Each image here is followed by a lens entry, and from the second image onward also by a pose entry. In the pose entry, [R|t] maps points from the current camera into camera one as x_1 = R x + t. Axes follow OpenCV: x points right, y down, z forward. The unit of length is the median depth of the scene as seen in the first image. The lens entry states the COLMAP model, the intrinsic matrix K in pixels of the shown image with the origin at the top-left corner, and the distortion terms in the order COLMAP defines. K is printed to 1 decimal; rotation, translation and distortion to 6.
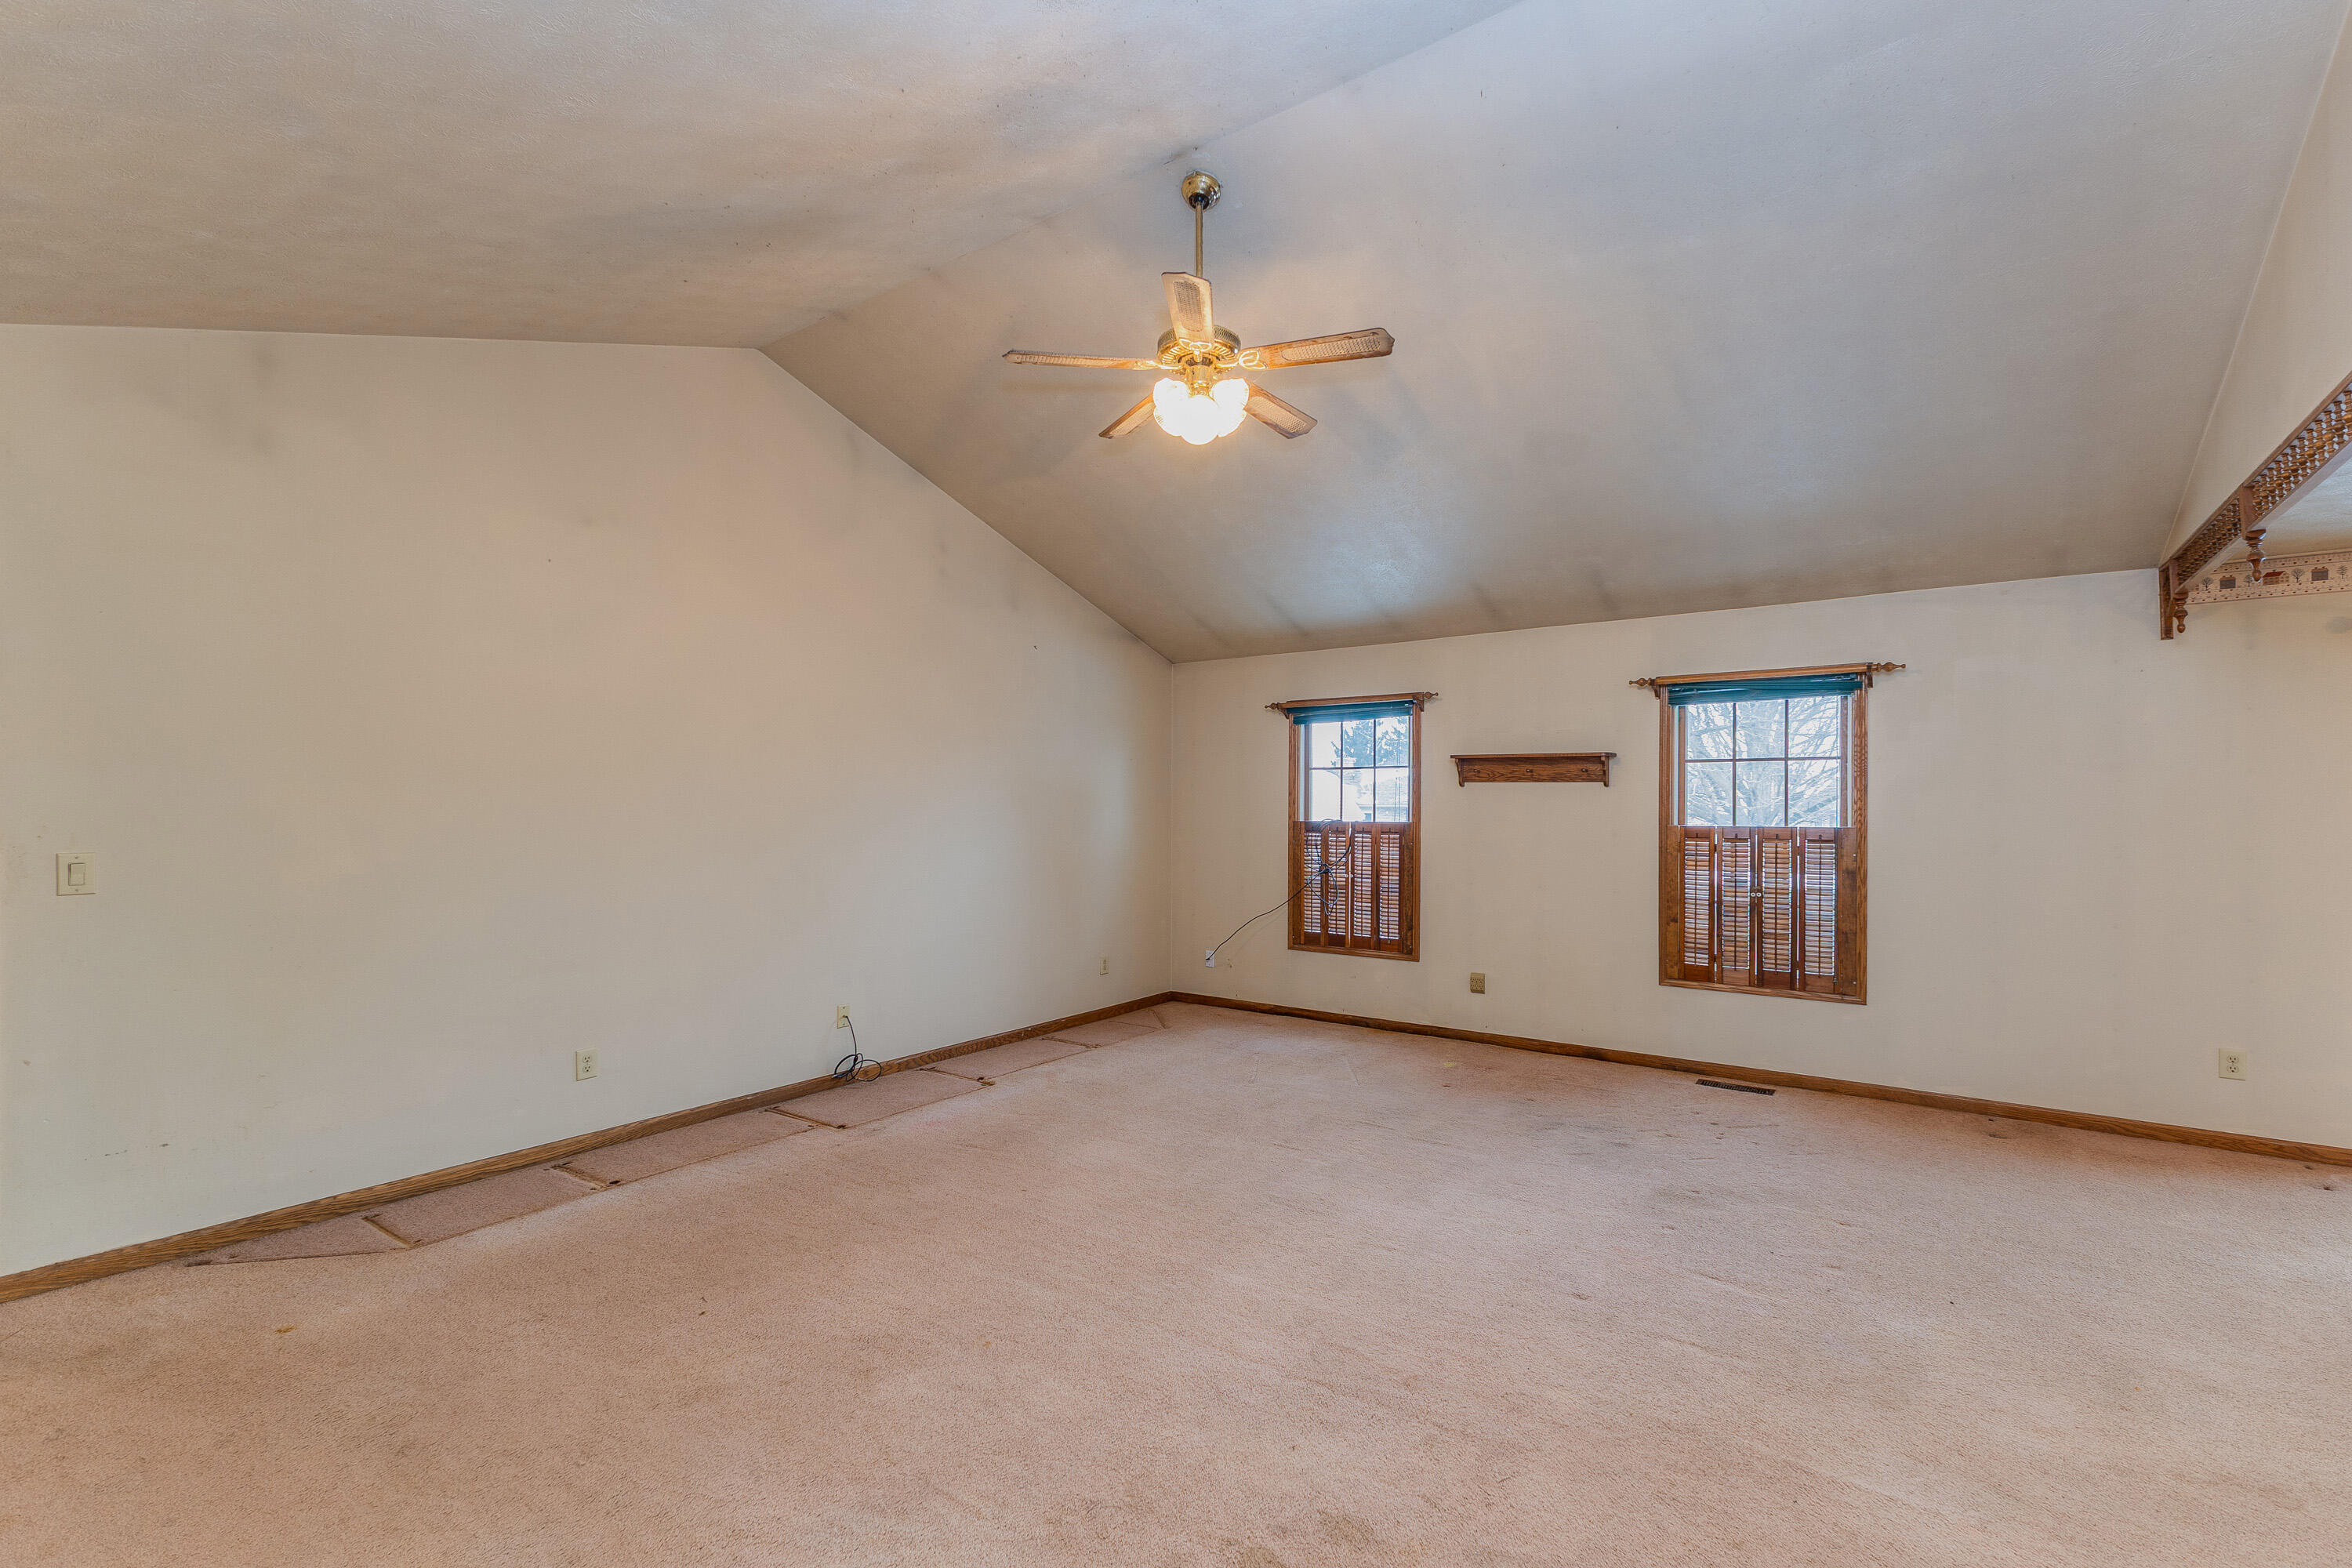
lens RADIAL K [[995.7, 0, 1211.6], [0, 995.7, 818.8], [0, 0, 1]] dist [0.000435, 0.000000]
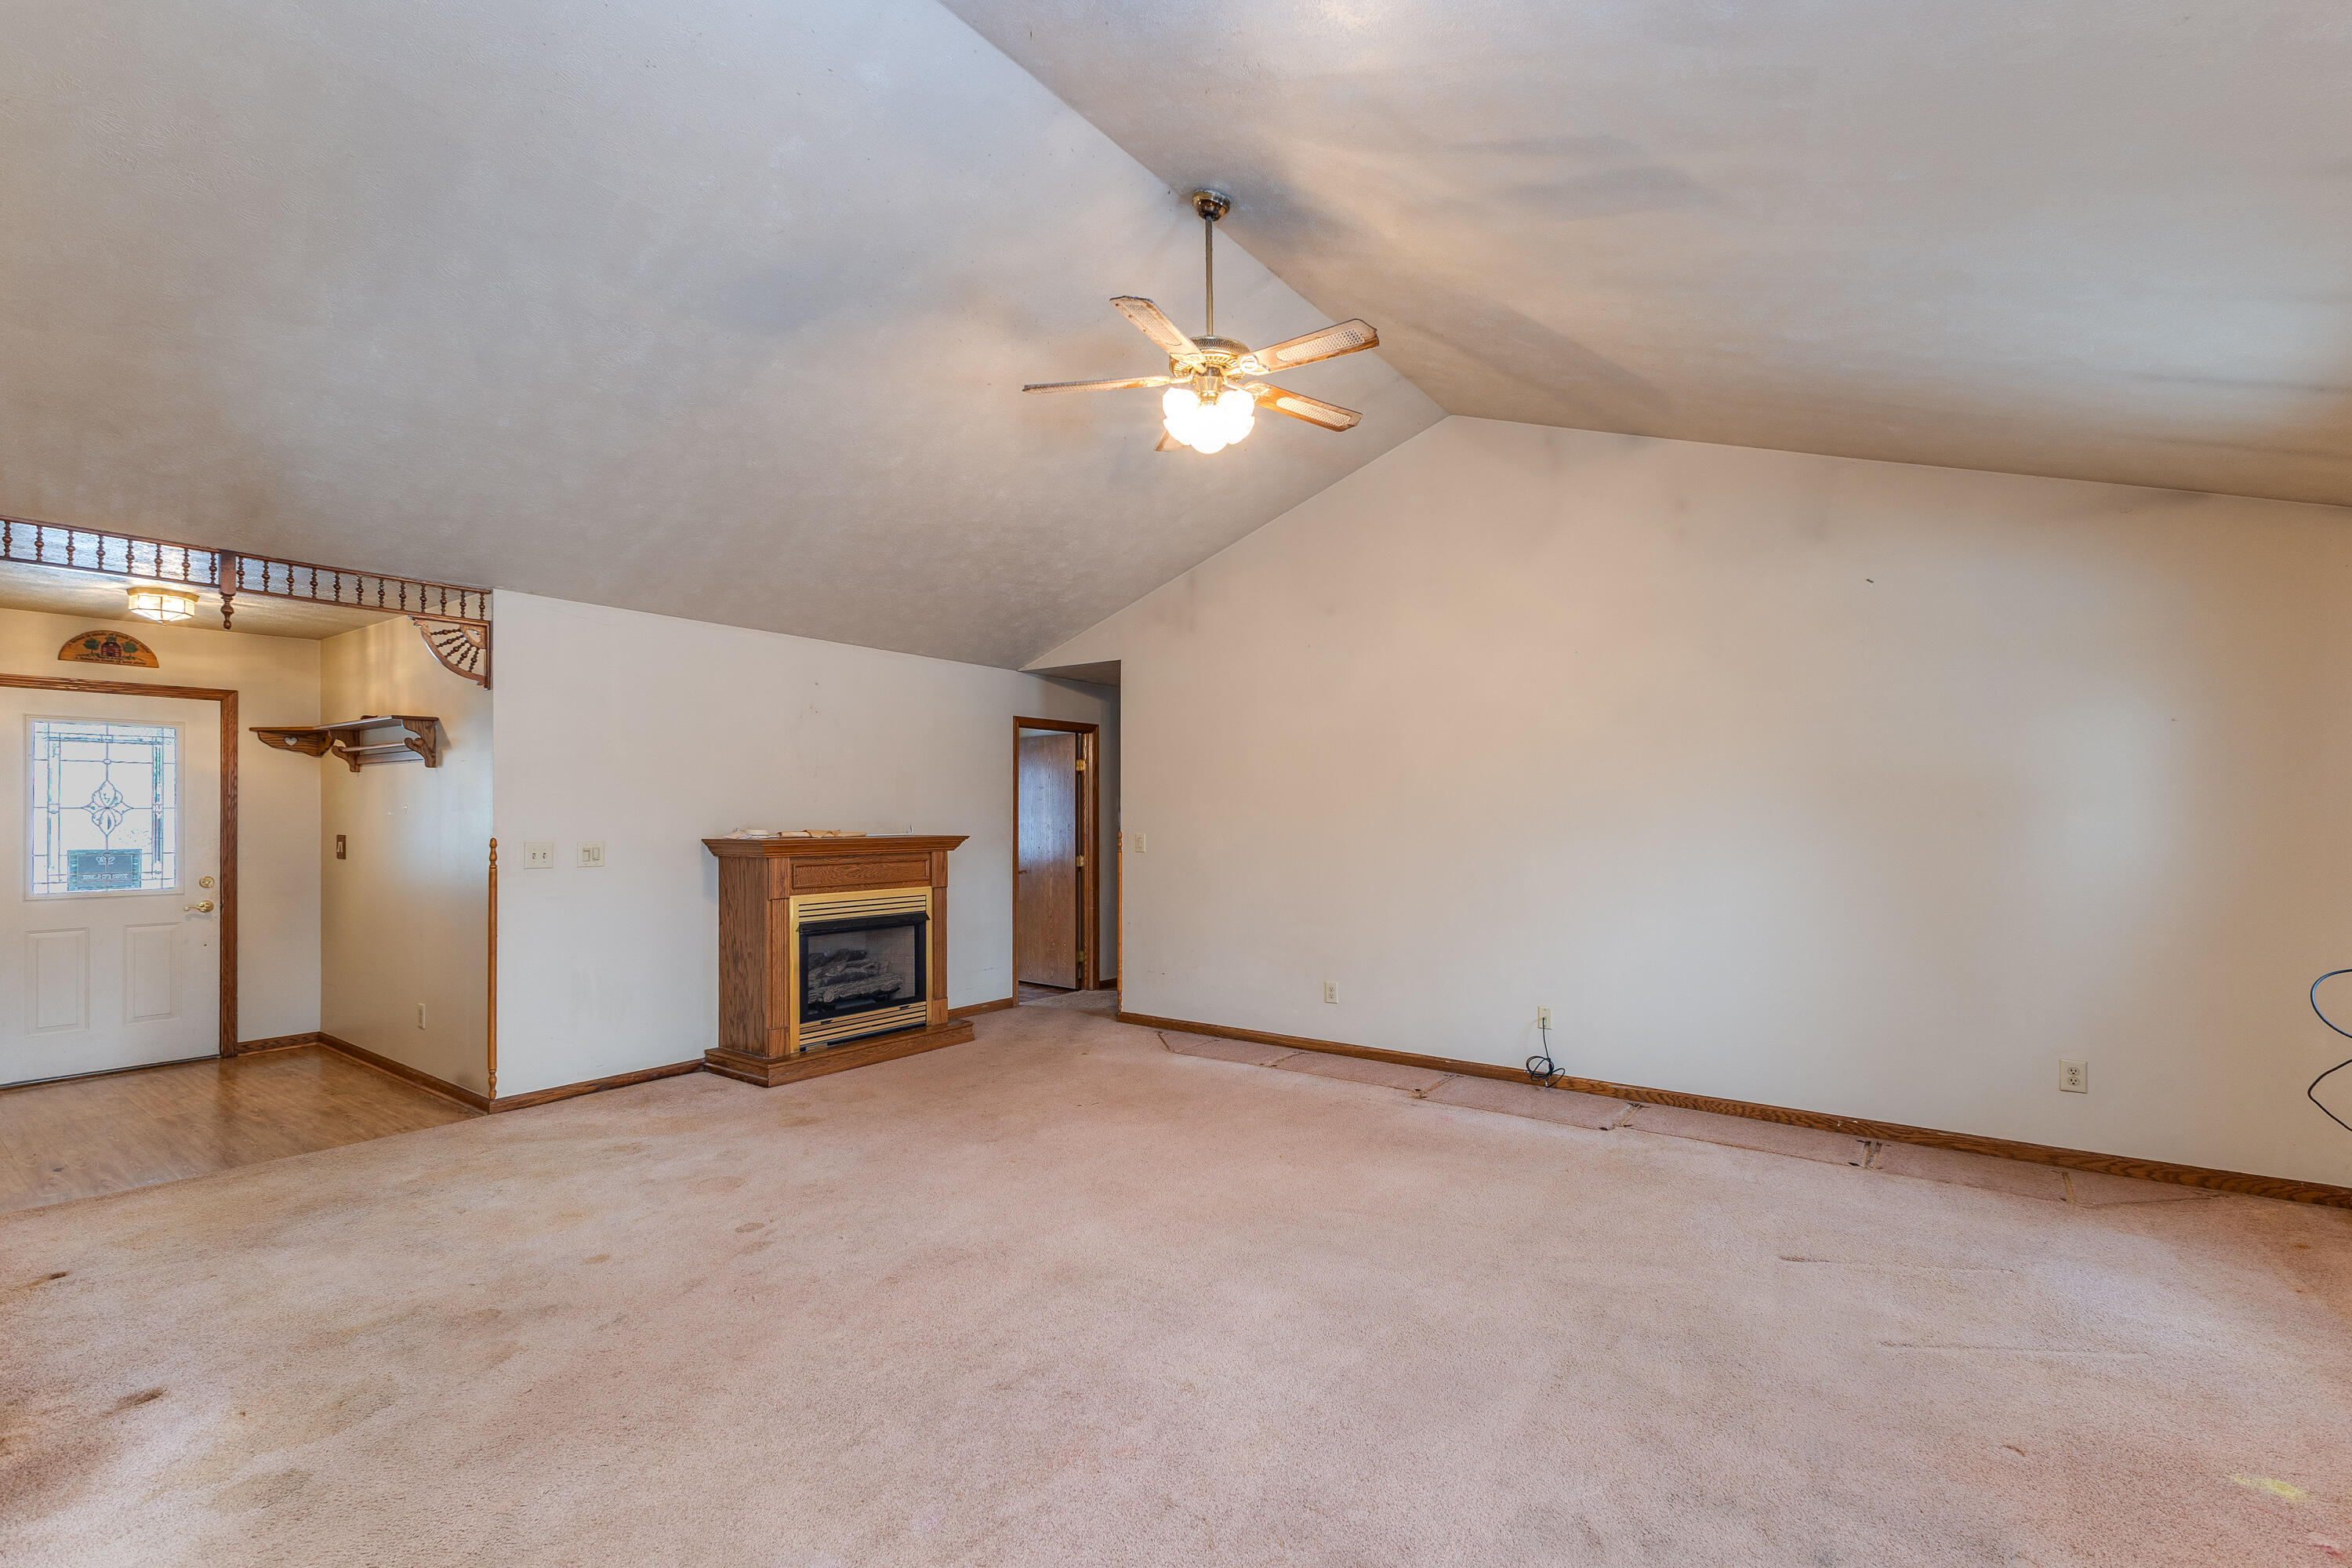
lens RADIAL K [[1033.3, 0, 1178.8], [0, 1033.3, 825.3], [0, 0, 1]] dist [-0.001433, -0.000234]
pose [[-0.013665, 0.006934, -0.999883, 0.802717], [-0.009199, 0.999933, 0.007060, -0.000783], [0.999864, 0.009294, -0.013601, 0.755669]]
